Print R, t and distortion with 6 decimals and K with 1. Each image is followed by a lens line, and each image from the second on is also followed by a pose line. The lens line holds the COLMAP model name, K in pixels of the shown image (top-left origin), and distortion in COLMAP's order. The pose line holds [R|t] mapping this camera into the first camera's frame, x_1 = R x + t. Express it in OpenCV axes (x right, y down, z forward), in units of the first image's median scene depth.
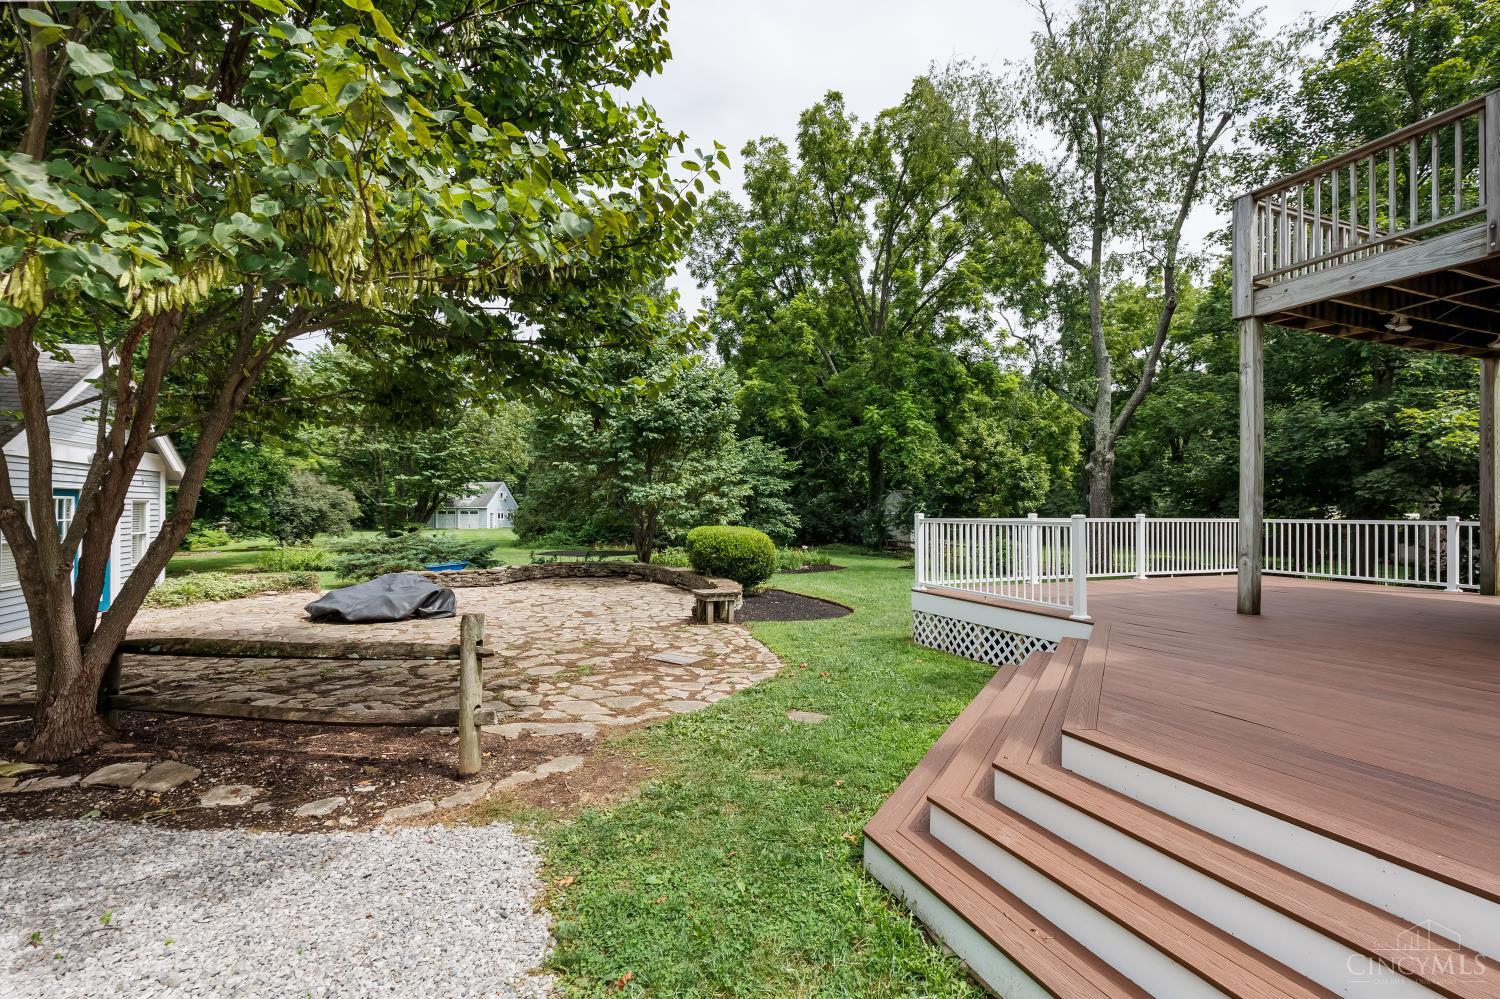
lens RADIAL K [[692.4, 0, 793.2], [0, 692.4, 509.6], [0, 0, 1]] dist [0.004015, -0.000495]
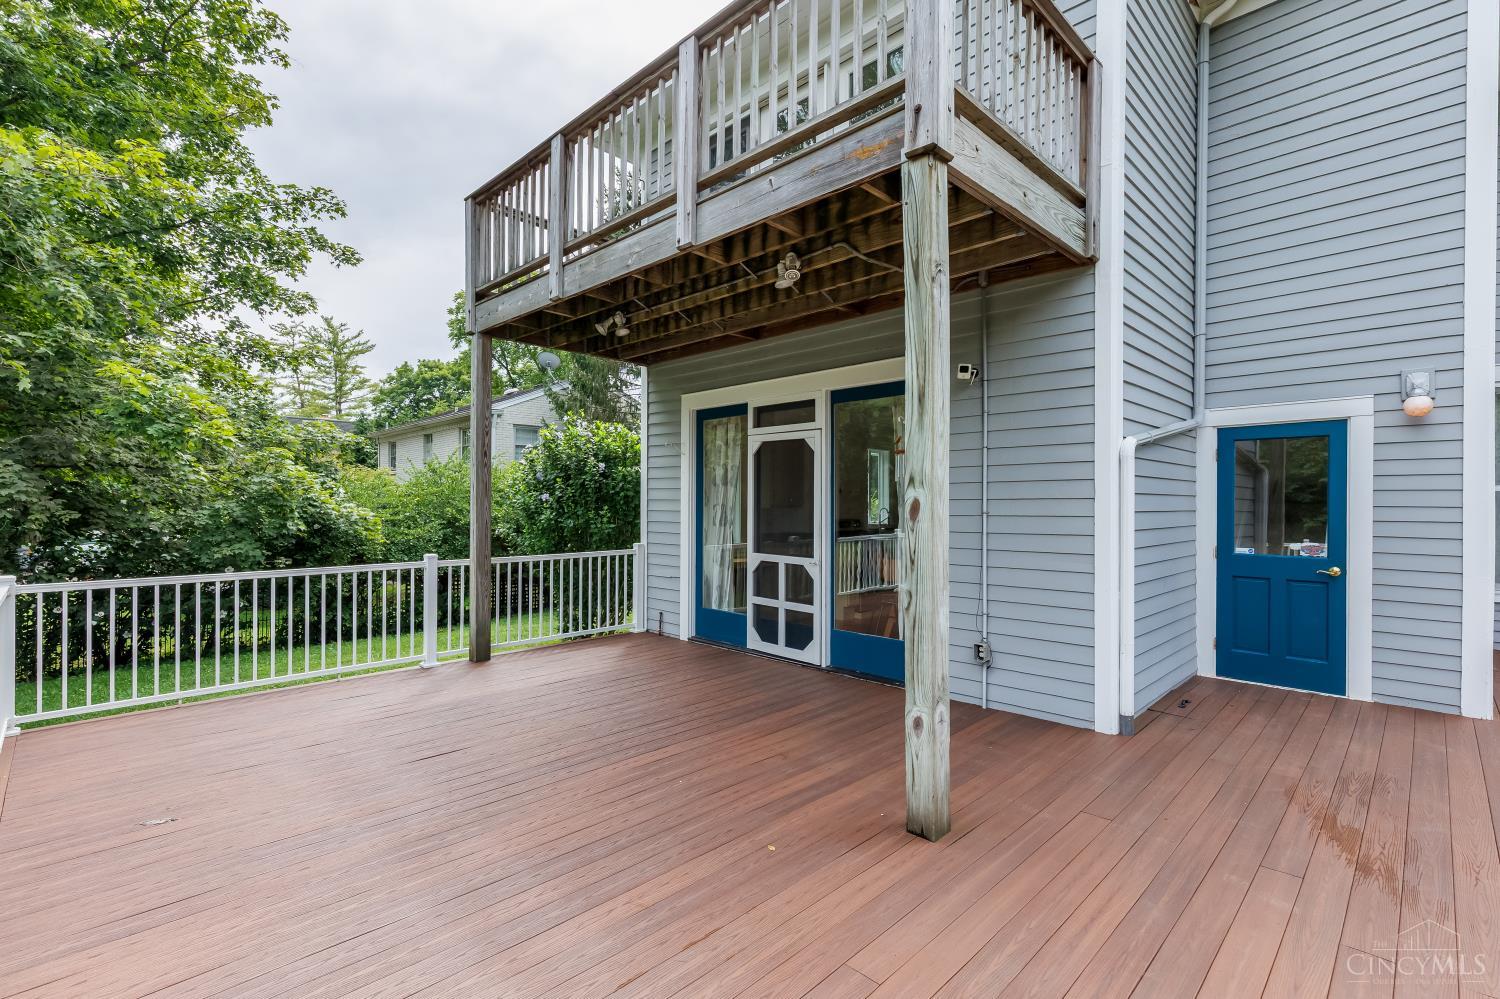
lens RADIAL K [[692.4, 0, 759.3], [0, 692.4, 498.6], [0, 0, 1]] dist [0.004015, -0.000495]
pose [[-0.336817, -0.001415, 0.941569, 0.082754], [-0.004968, 0.999988, -0.000275, -0.018408], [-0.941557, -0.004770, -0.336820, 0.369600]]
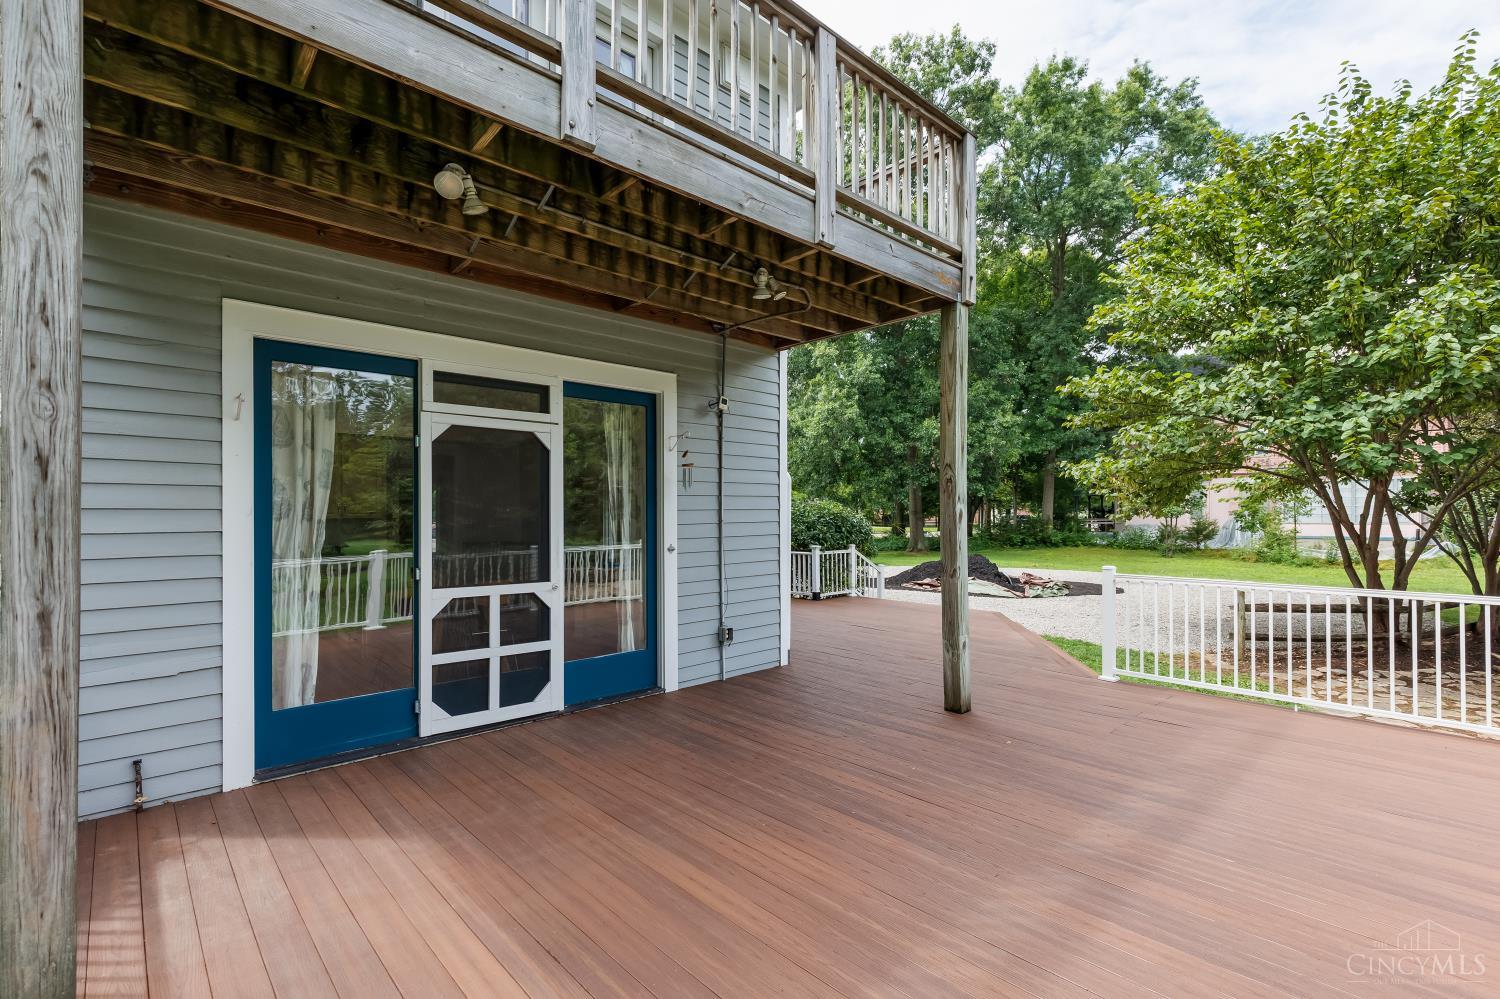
lens RADIAL K [[692.4, 0, 766.0], [0, 692.4, 508.6], [0, 0, 1]] dist [0.004015, -0.000495]
pose [[-0.948818, -0.005584, -0.315775, 0.315995], [-0.003349, 0.999965, -0.007619, -0.017137], [0.315806, -0.006171, -0.948804, 0.480269]]
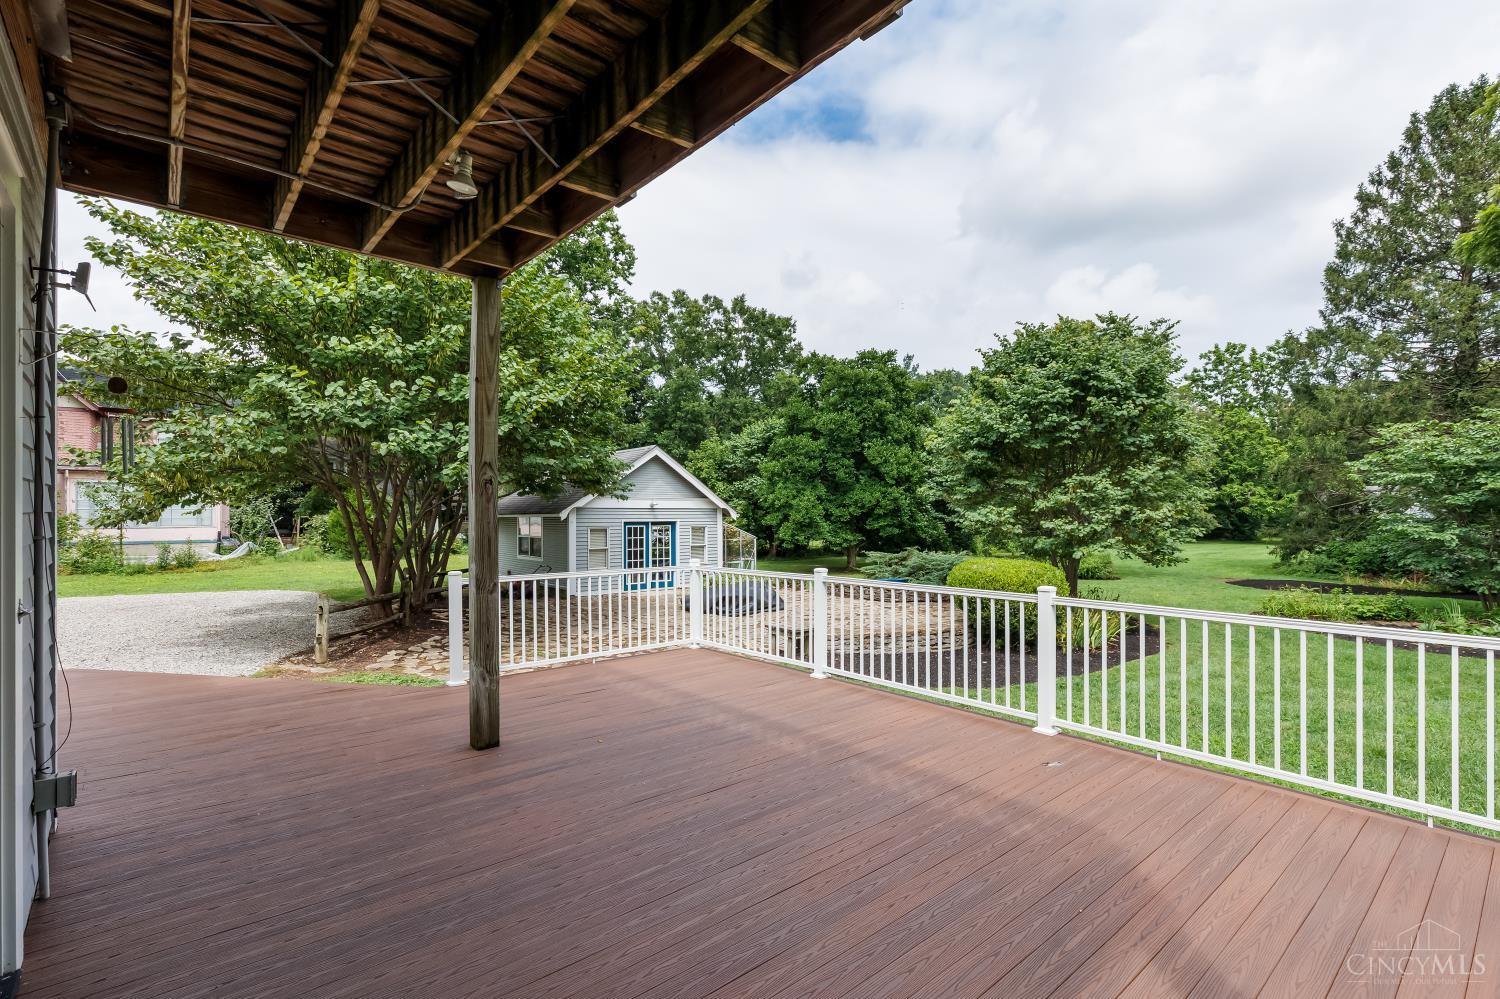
lens RADIAL K [[692.4, 0, 752.1], [0, 692.4, 510.6], [0, 0, 1]] dist [0.004015, -0.000495]
pose [[0.268598, -0.010291, -0.963197, 0.392794], [0.002583, 0.999947, -0.009964, -0.018141], [0.963249, 0.000188, 0.268610, 0.313425]]
